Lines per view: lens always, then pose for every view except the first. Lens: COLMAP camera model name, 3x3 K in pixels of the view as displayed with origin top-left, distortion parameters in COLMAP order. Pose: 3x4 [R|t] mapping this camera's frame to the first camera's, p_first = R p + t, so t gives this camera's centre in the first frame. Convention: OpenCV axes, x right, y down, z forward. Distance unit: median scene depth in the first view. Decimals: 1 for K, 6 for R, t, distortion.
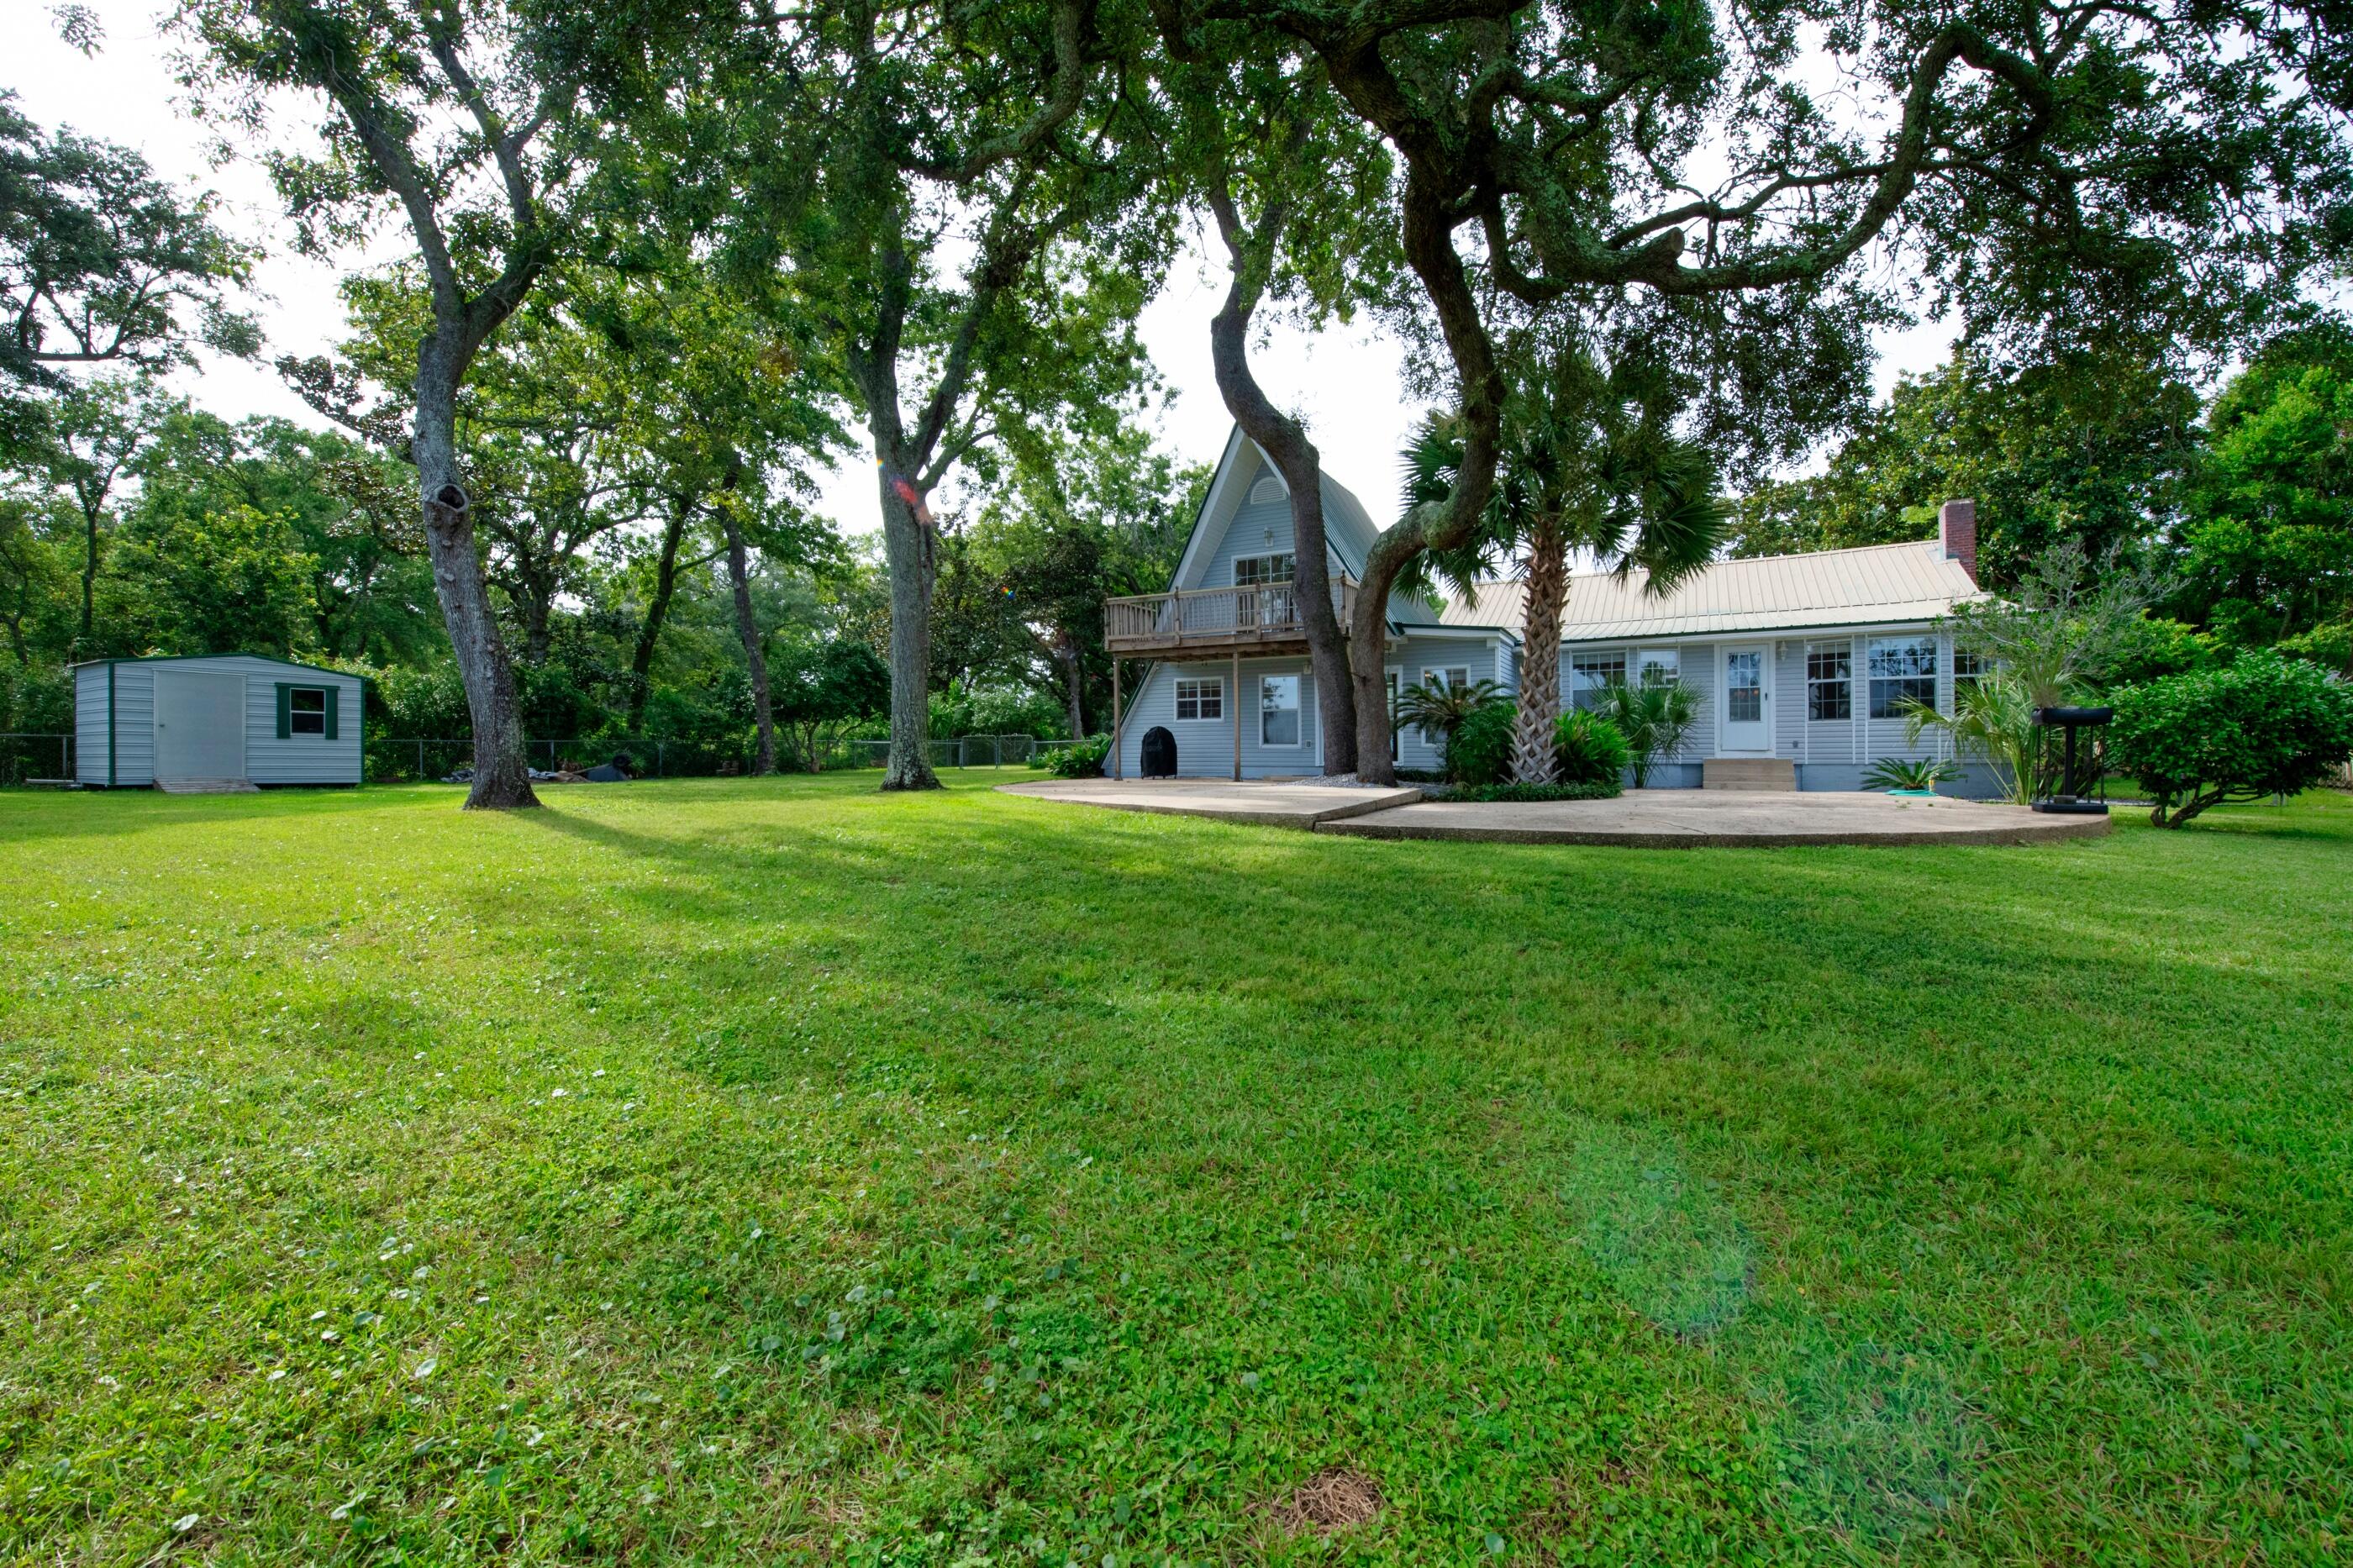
lens RADIAL K [[969.5, 0, 1197.3], [0, 969.5, 744.1], [0, 0, 1]] dist [-0.001064, -0.004001]
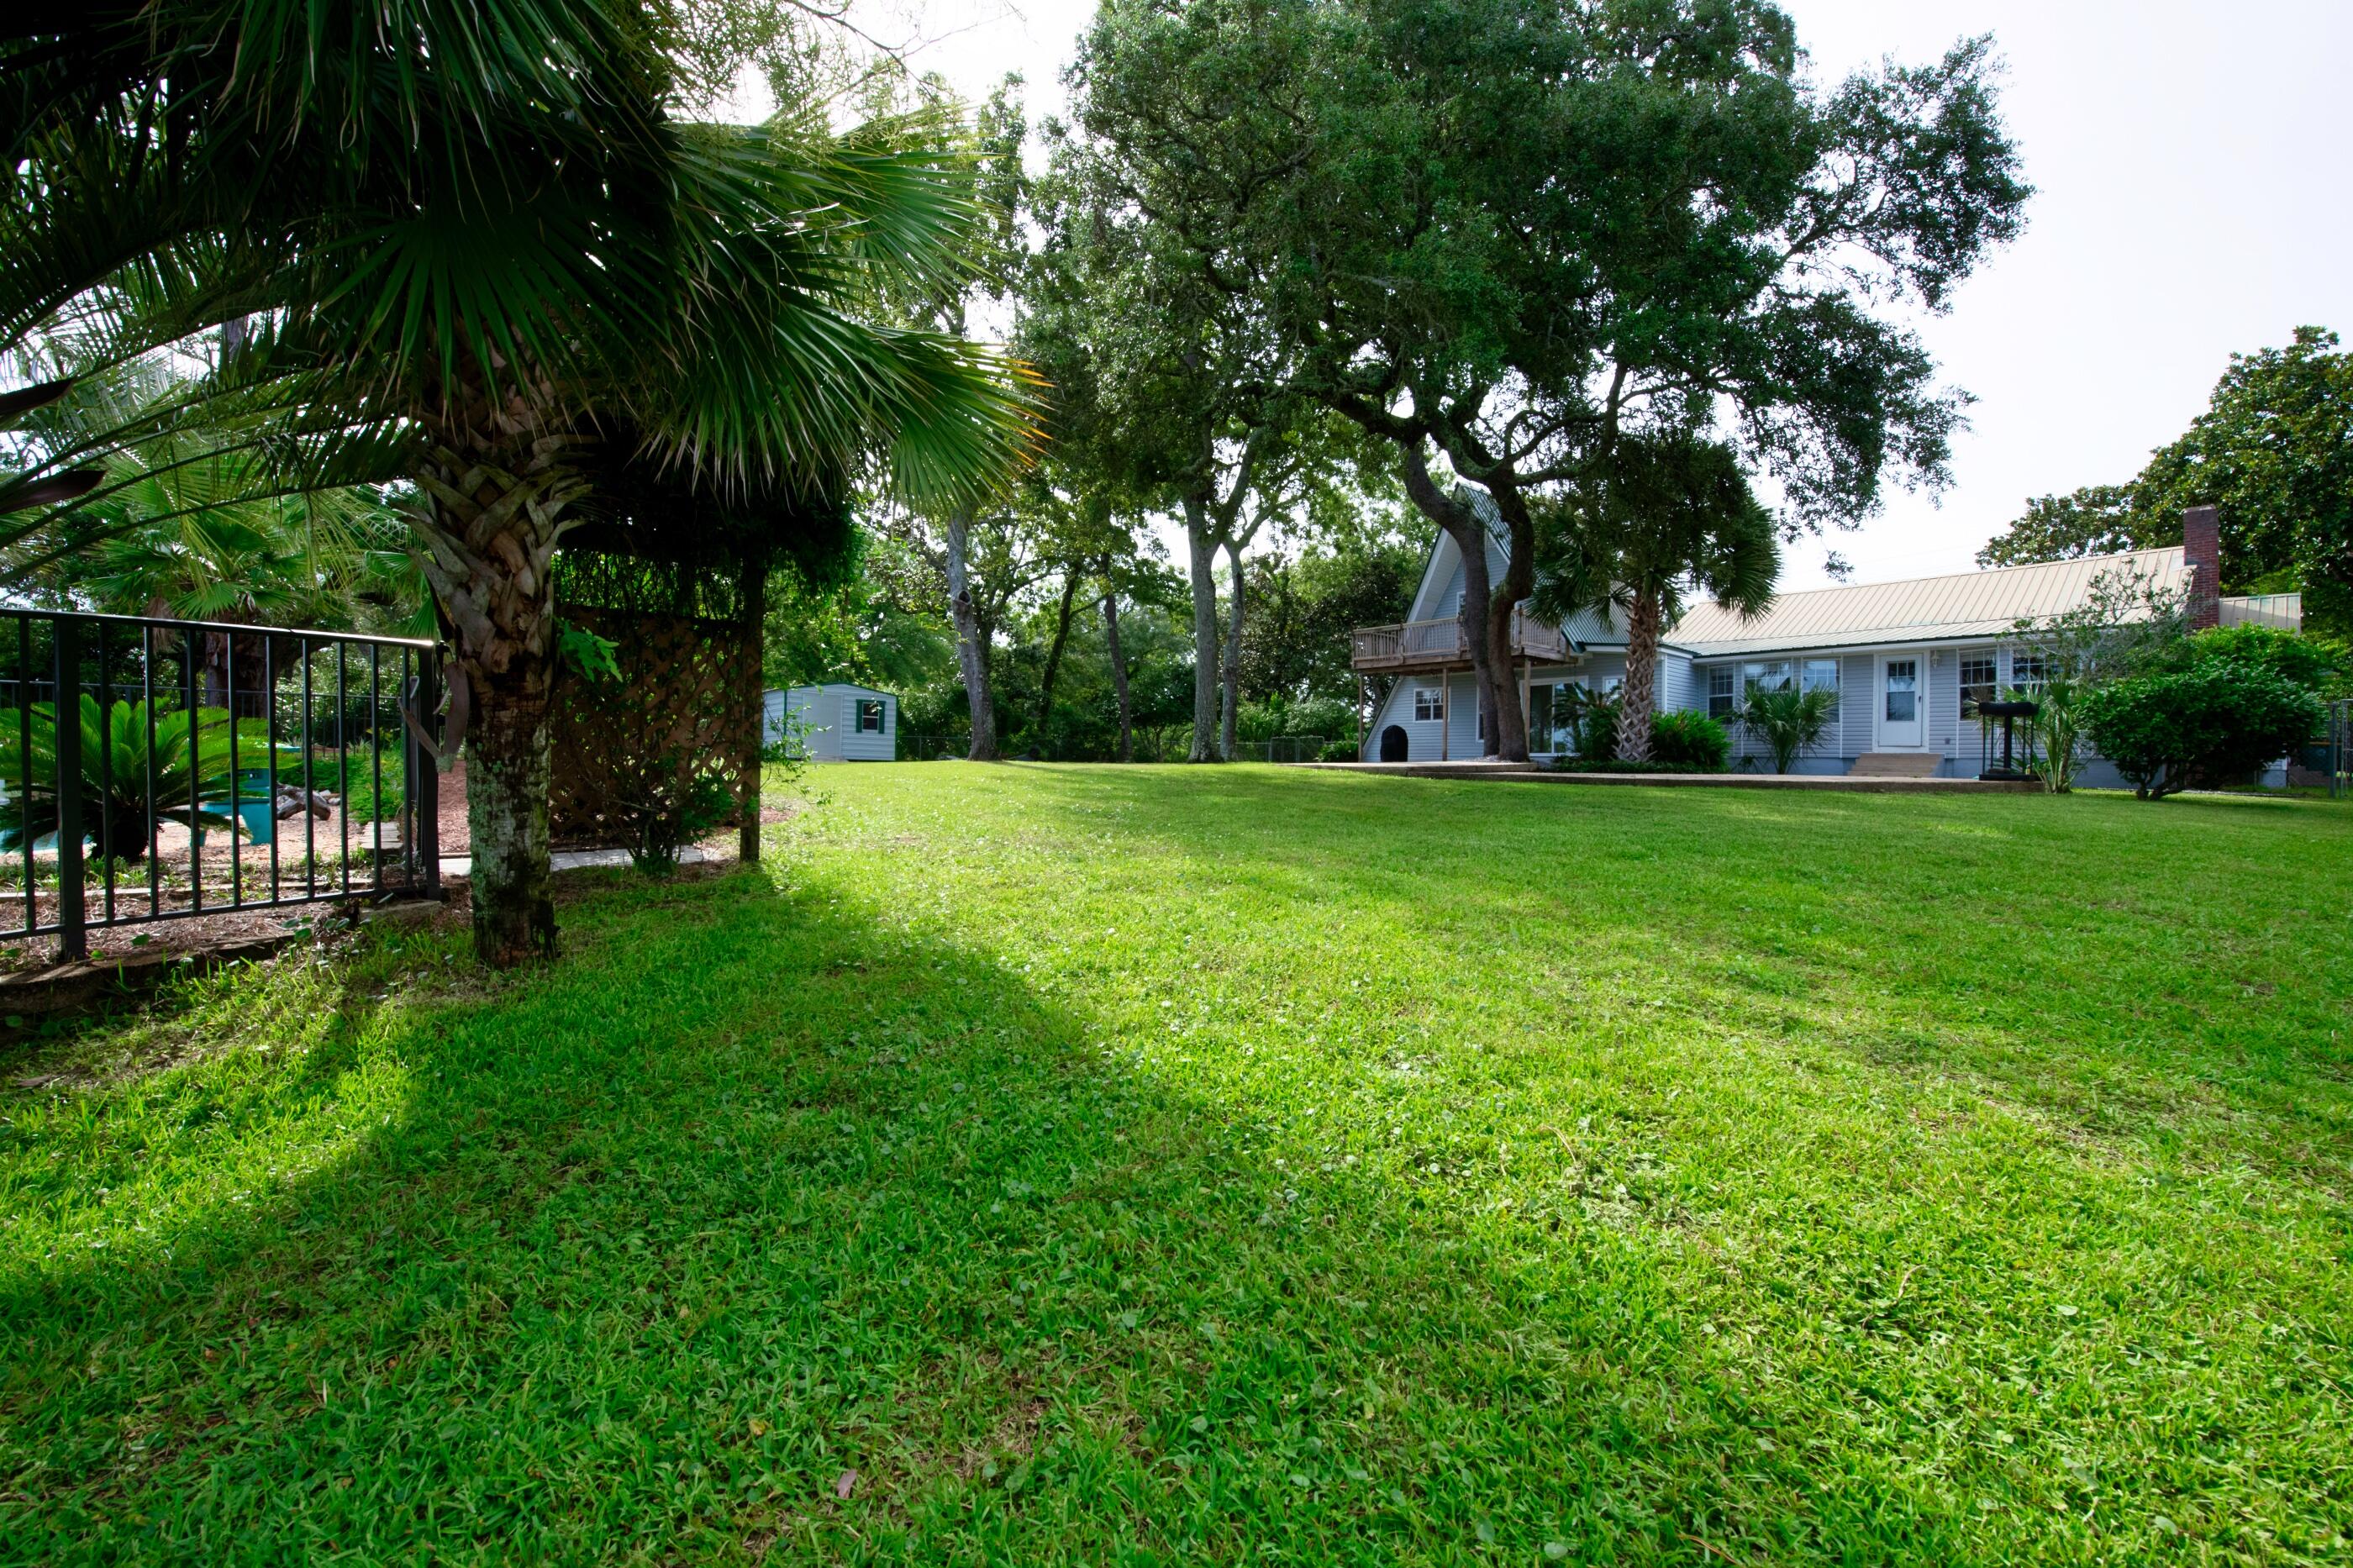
lens RADIAL K [[969.5, 0, 1177.9], [0, 969.5, 772.5], [0, 0, 1]] dist [-0.001064, -0.004001]
pose [[0.927437, 0.019898, -0.373450, 0.105464], [-0.015205, 0.999764, 0.015509, 0.016681], [0.373671, -0.008705, 0.927521, -0.195083]]
